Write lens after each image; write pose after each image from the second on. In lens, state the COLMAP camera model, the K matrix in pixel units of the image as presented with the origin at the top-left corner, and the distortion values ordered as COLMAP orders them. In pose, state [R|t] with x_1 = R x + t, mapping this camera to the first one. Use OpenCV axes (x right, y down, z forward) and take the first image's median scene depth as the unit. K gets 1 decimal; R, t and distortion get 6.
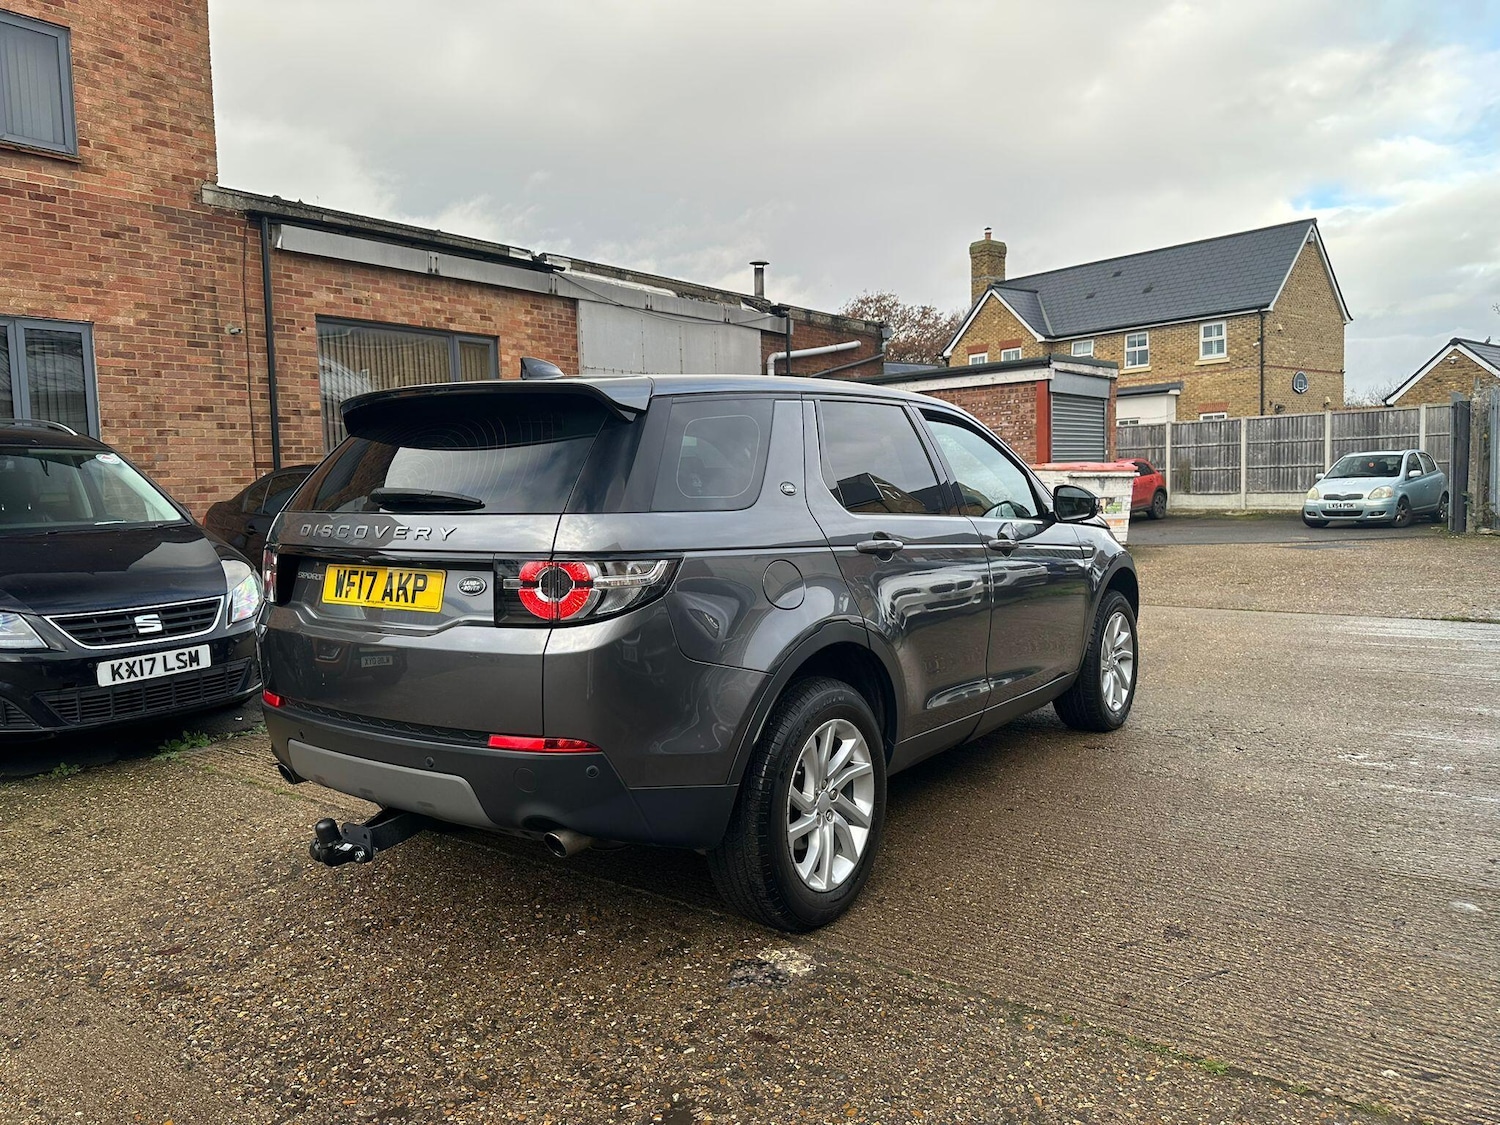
lens RADIAL K [[1067.8, 0, 747.4], [0, 1067.8, 552.5], [0, 0, 1]] dist [0.039681, -0.049070]
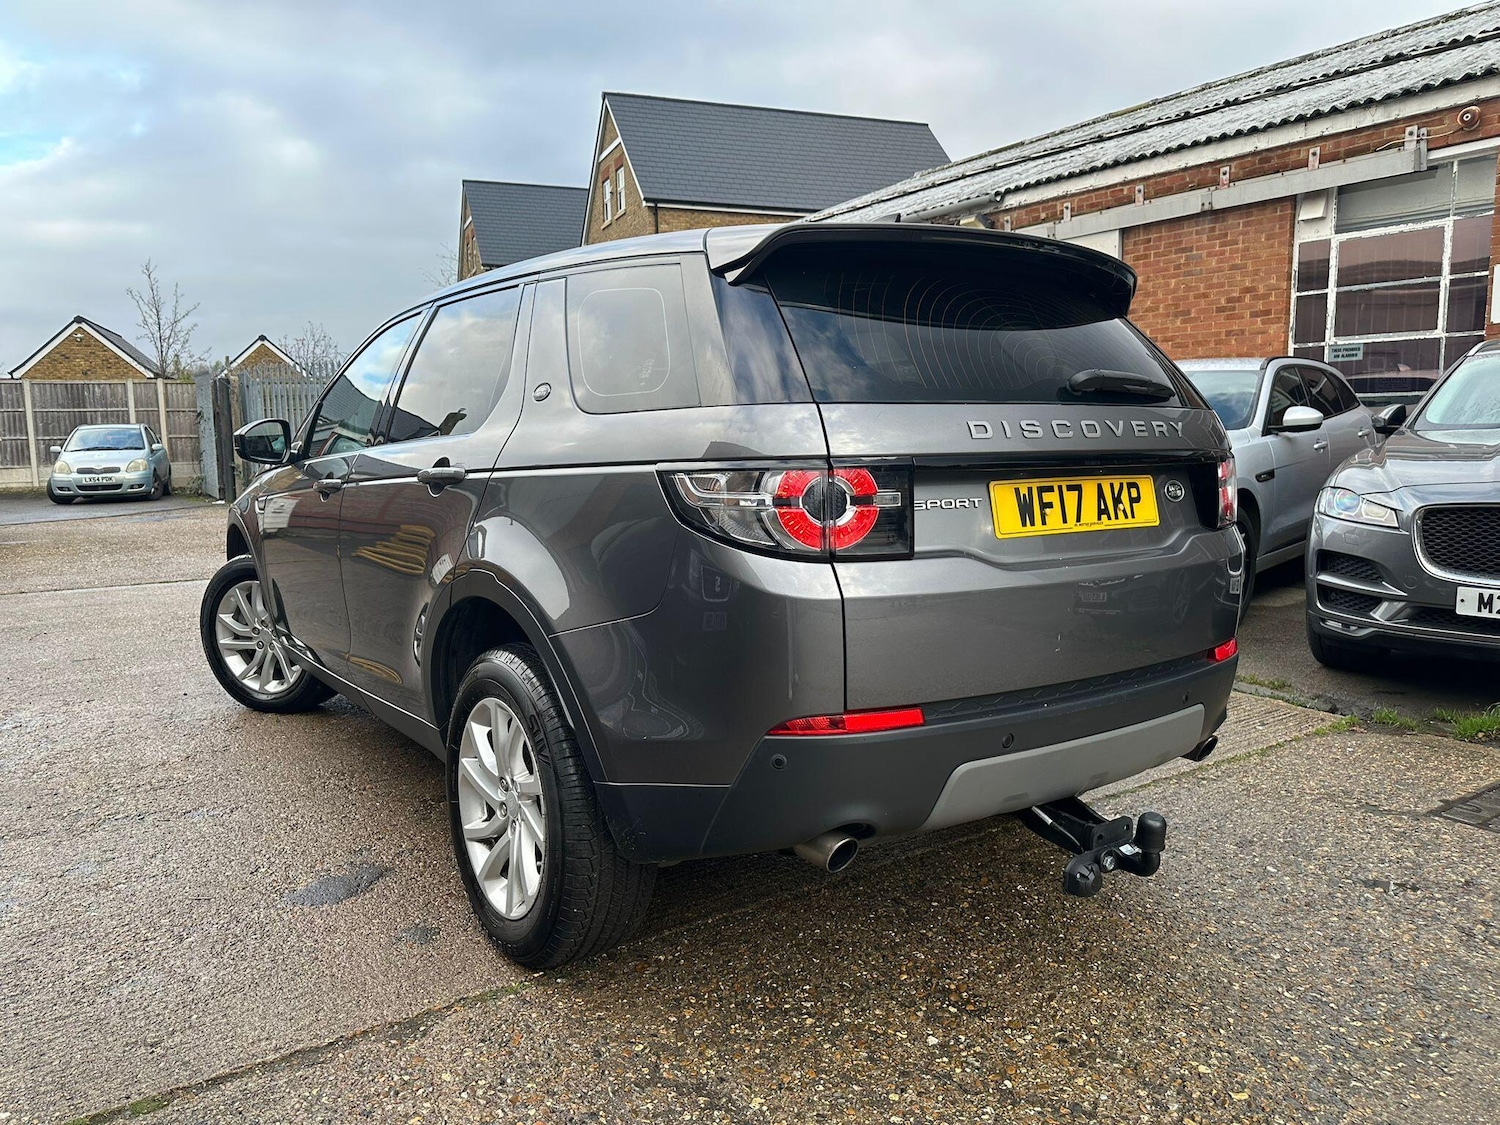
lens RADIAL K [[1070.8, 0, 738.3], [0, 1070.8, 562.4], [0, 0, 1]] dist [0.015959, -0.018521]
pose [[0.318513, -0.089133, 0.943719, -0.463273], [0.067541, 0.995173, 0.071197, 0.001235], [-0.945509, 0.041063, 0.322995, 0.405646]]
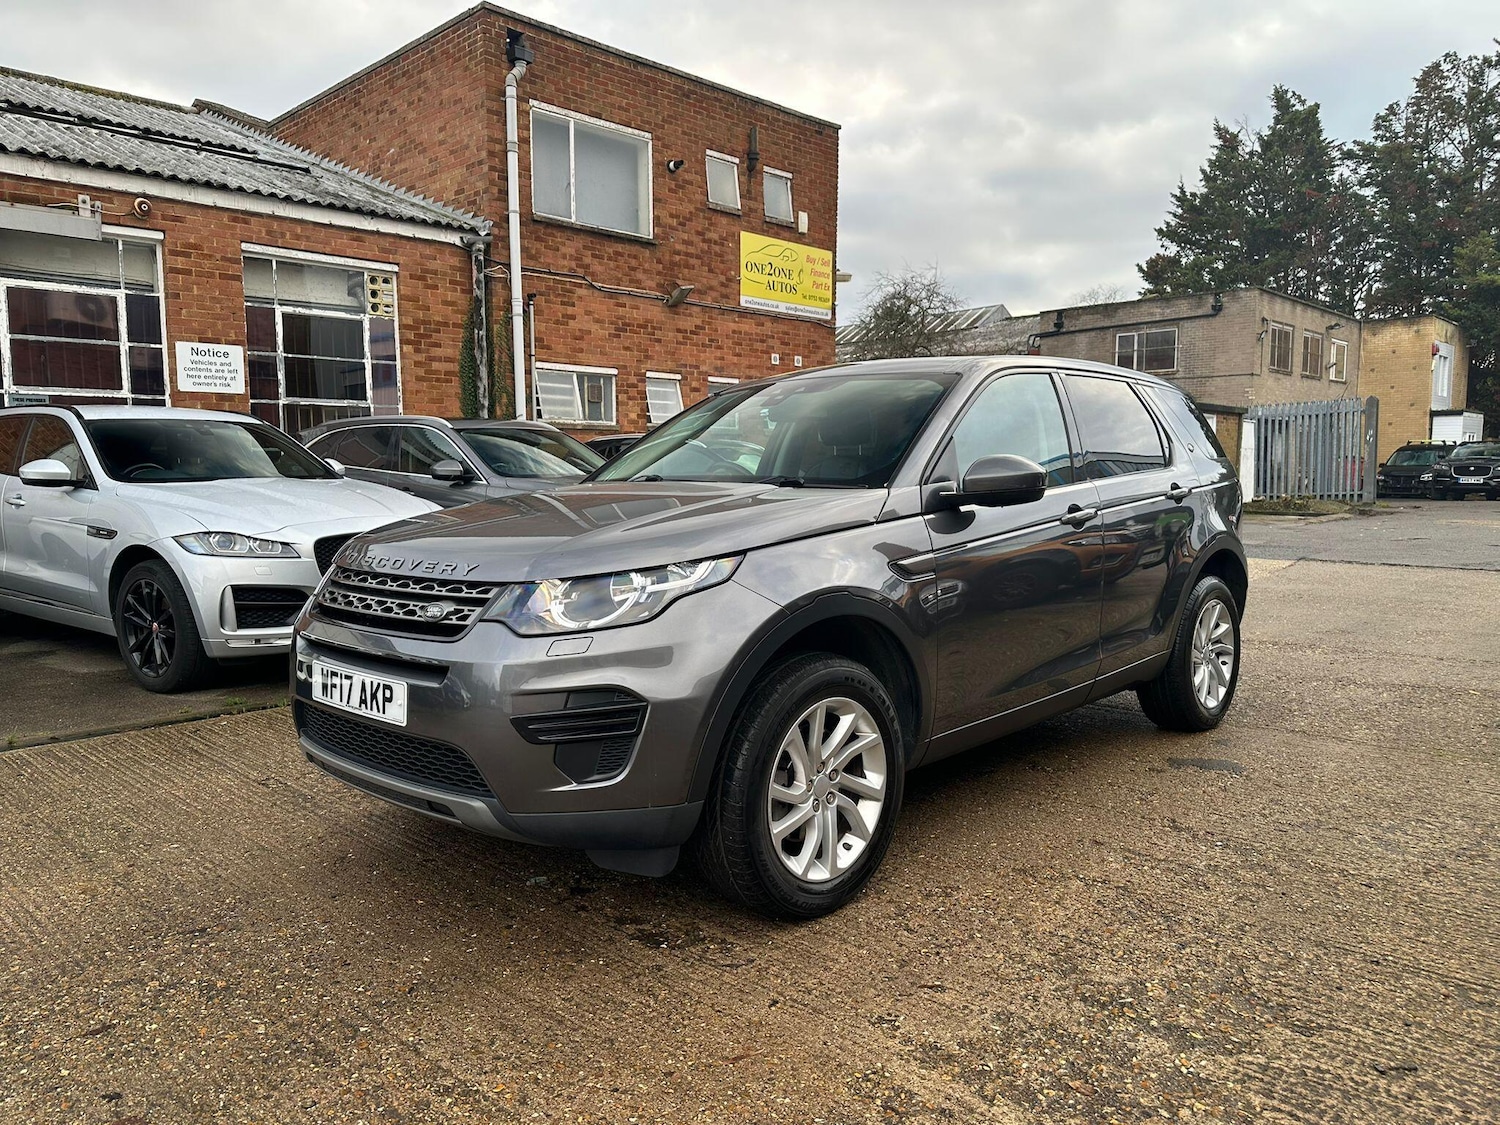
lens RADIAL K [[1073.5, 0, 748.1], [0, 1073.5, 565.1], [0, 0, 1]] dist [0.091482, -0.147903]
pose [[-0.987503, 0.015731, 0.156815, -0.001110], [0.037282, 0.990082, 0.135454, -0.061163], [-0.153129, 0.139607, -0.978295, 1.266170]]
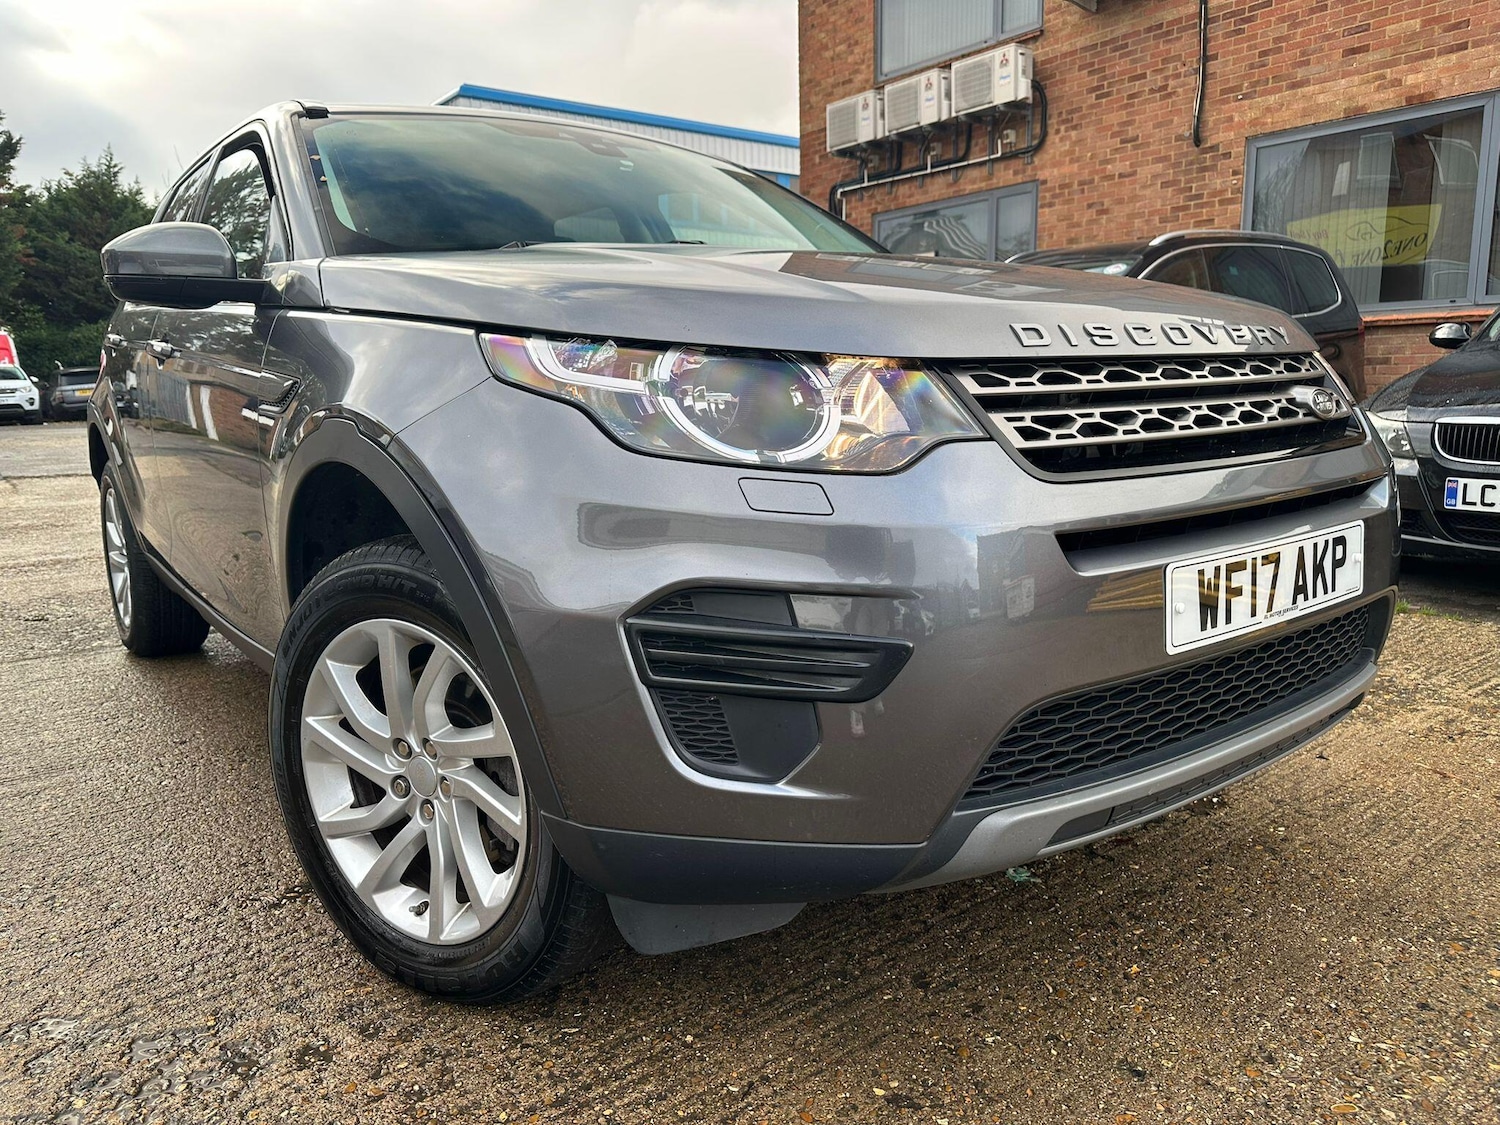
lens RADIAL K [[1103.2, 0, 748.3], [0, 1103.2, 579.5], [0, 0, 1]] dist [-0.046568, 0.041509]
pose [[-0.266288, 0.192584, -0.944459, 0.429063], [-0.040639, 0.976723, 0.210621, -0.002972], [0.963036, 0.094467, -0.252263, 0.849707]]
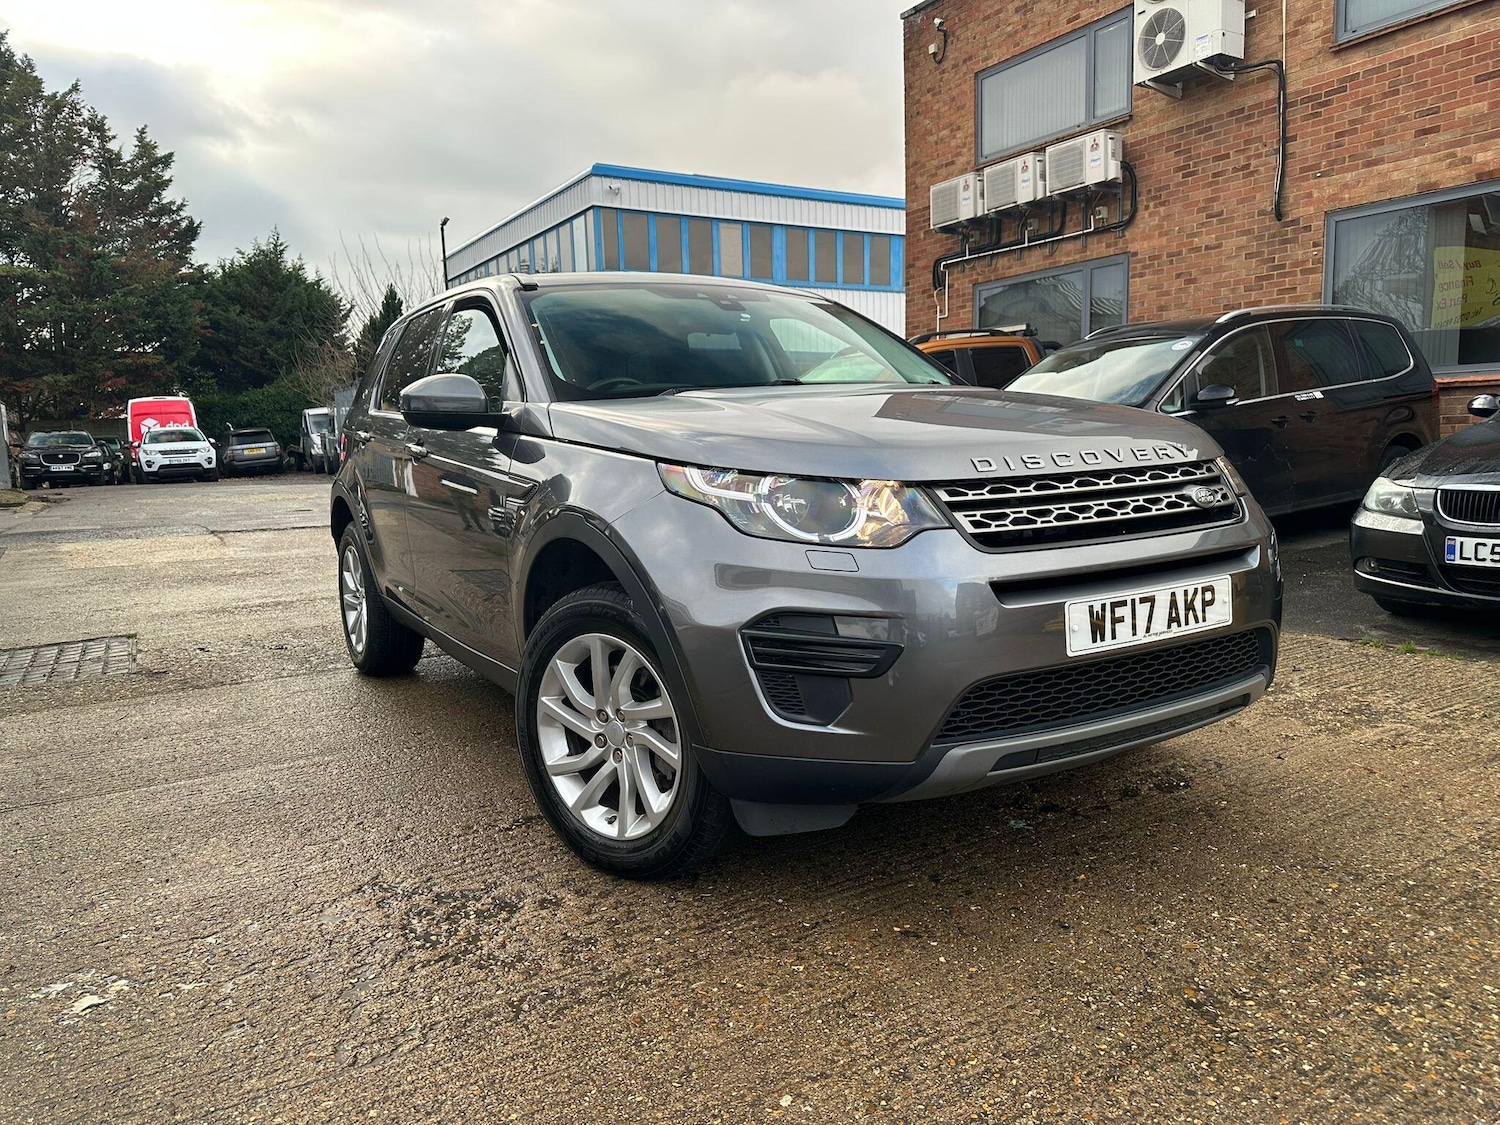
lens RADIAL K [[1094.8, 0, 742.1], [0, 1094.8, 565.0], [0, 0, 1]] dist [0.020806, -0.025209]
pose [[-0.371776, 0.137362, -0.918104, 0.551301], [-0.024844, 0.987166, 0.157754, -0.026112], [0.927990, 0.081458, -0.363592, 0.898340]]
